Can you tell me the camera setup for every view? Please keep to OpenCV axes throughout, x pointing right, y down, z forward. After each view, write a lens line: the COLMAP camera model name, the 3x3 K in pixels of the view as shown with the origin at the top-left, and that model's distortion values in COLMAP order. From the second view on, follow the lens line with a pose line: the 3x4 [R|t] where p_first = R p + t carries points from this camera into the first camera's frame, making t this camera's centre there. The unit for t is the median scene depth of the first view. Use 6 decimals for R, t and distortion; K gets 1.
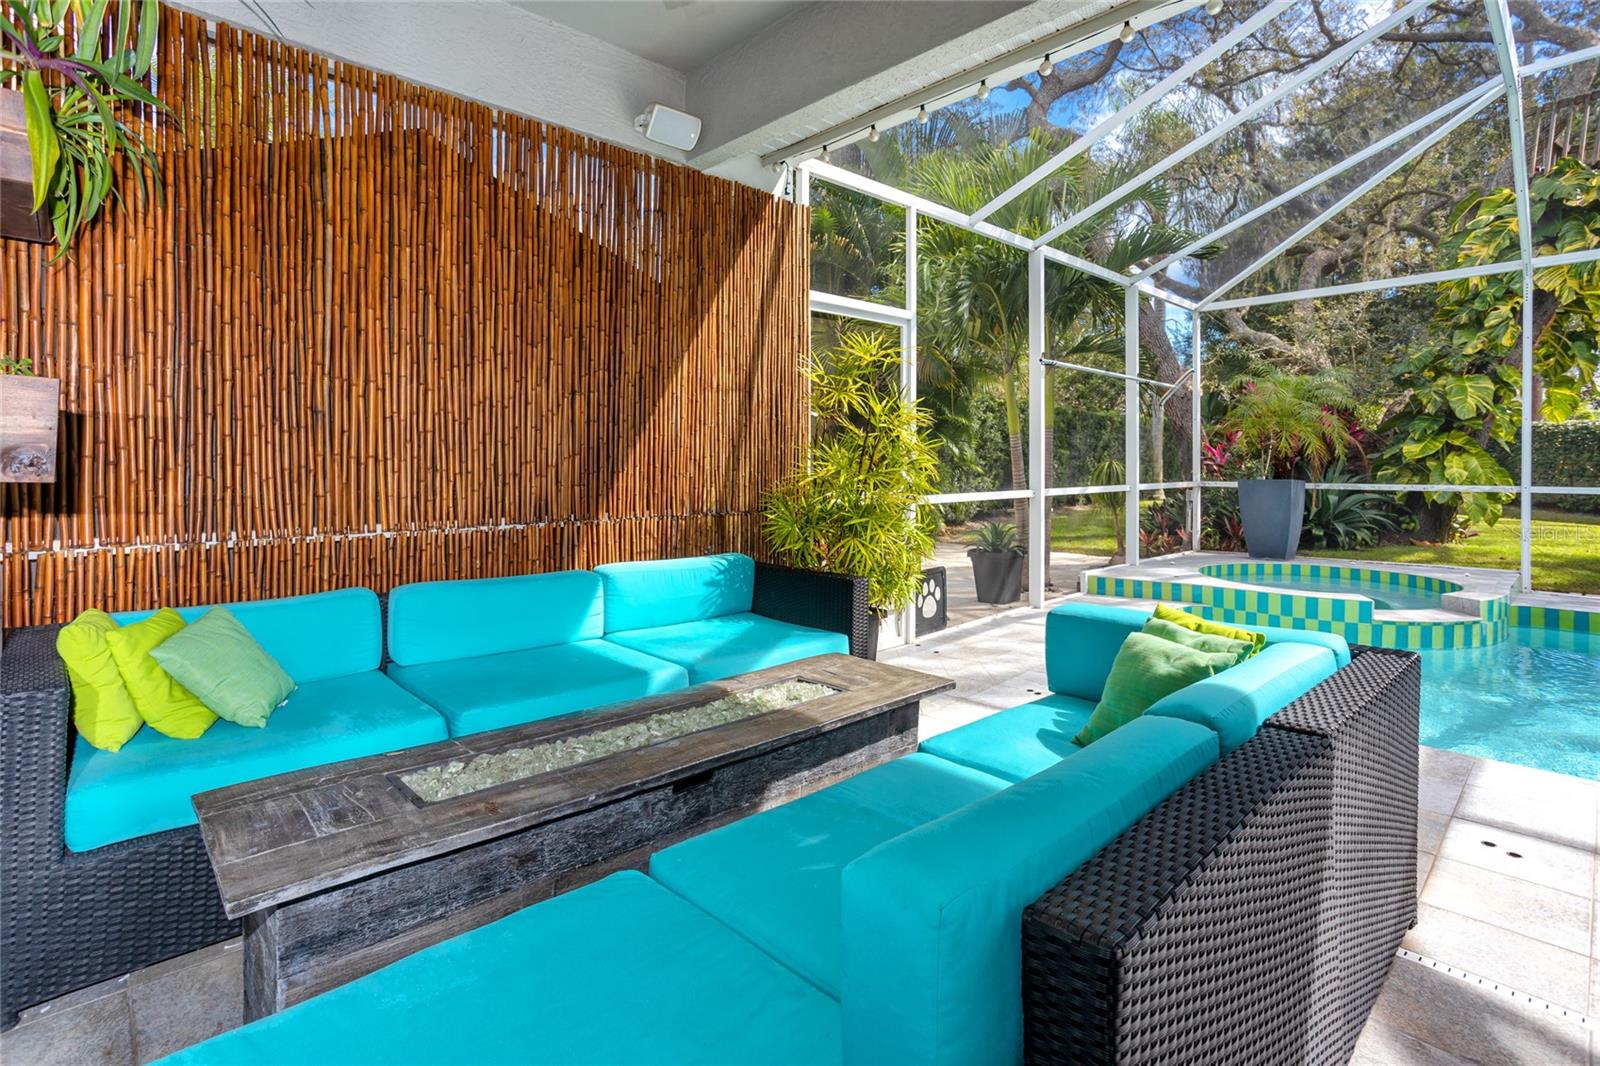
lens RADIAL K [[786.6, 0, 804.3], [0, 786.6, 482.7], [0, 0, 1]] dist [0.000172, 0.001102]
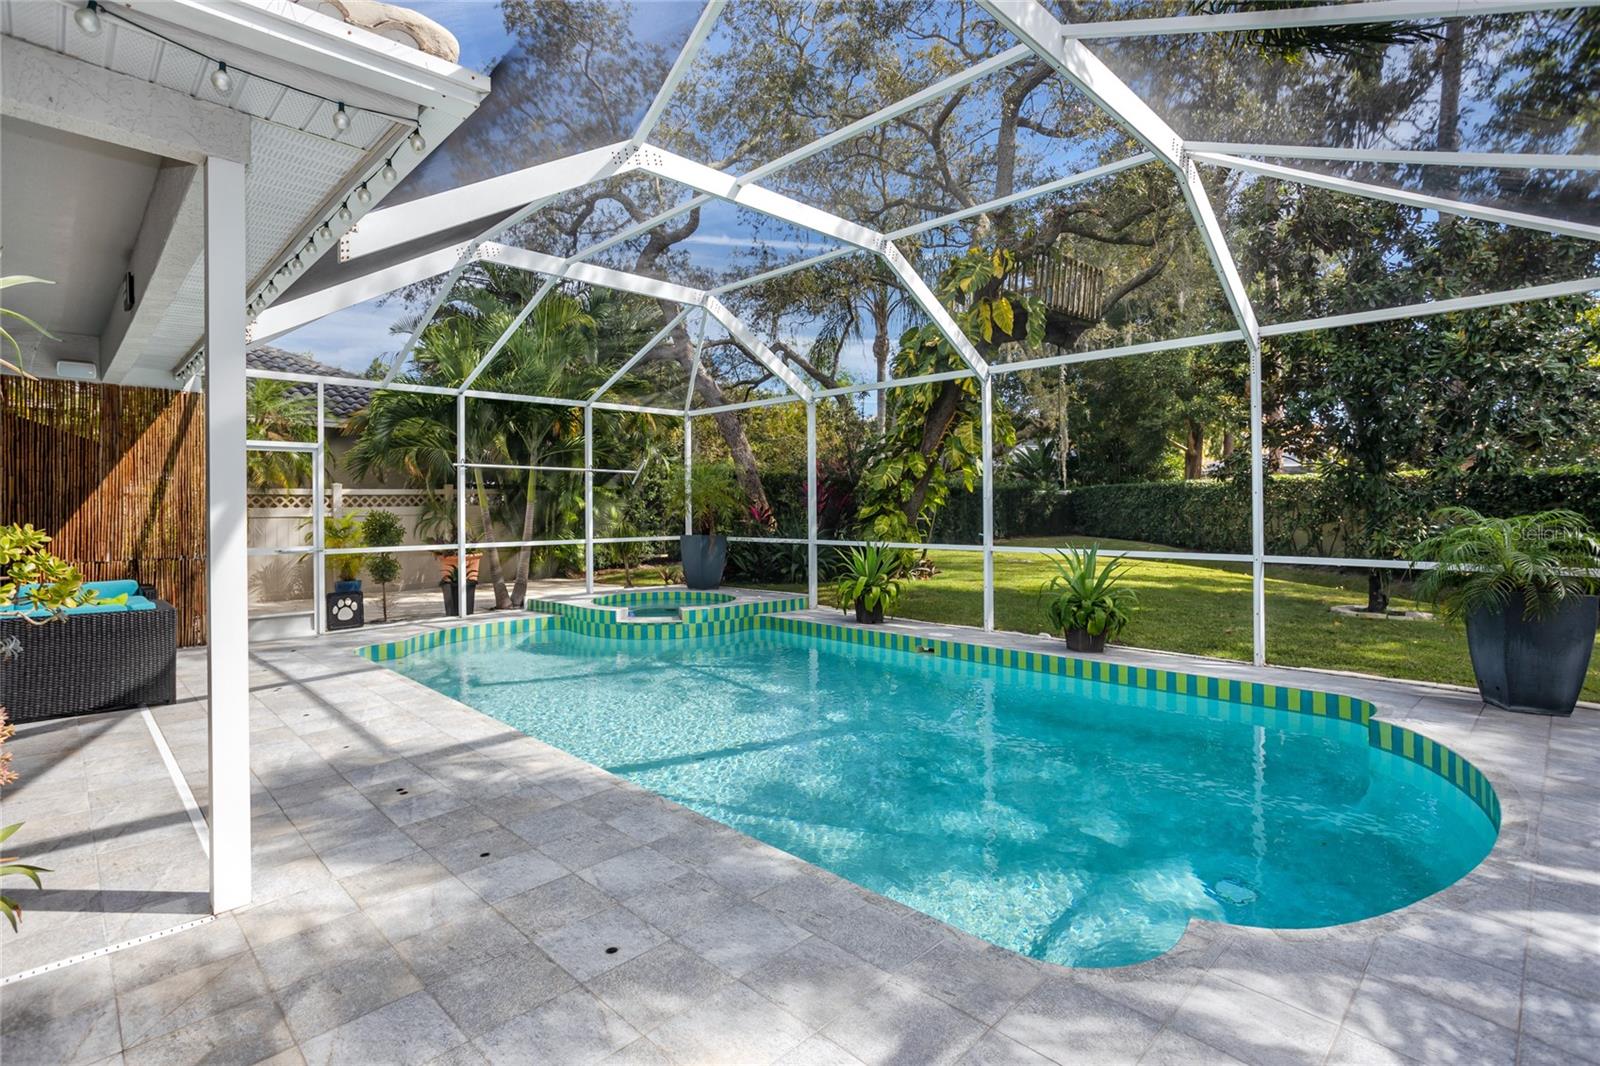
lens RADIAL K [[755.3, 0, 773.1], [0, 755.3, 516.0], [0, 0, 1]] dist [-0.017696, 0.019458]
pose [[0.999559, -0.005775, -0.029134, 1.540333], [0.005249, 0.999823, -0.018077, -0.026330], [0.029233, 0.017916, 0.999412, -0.820704]]
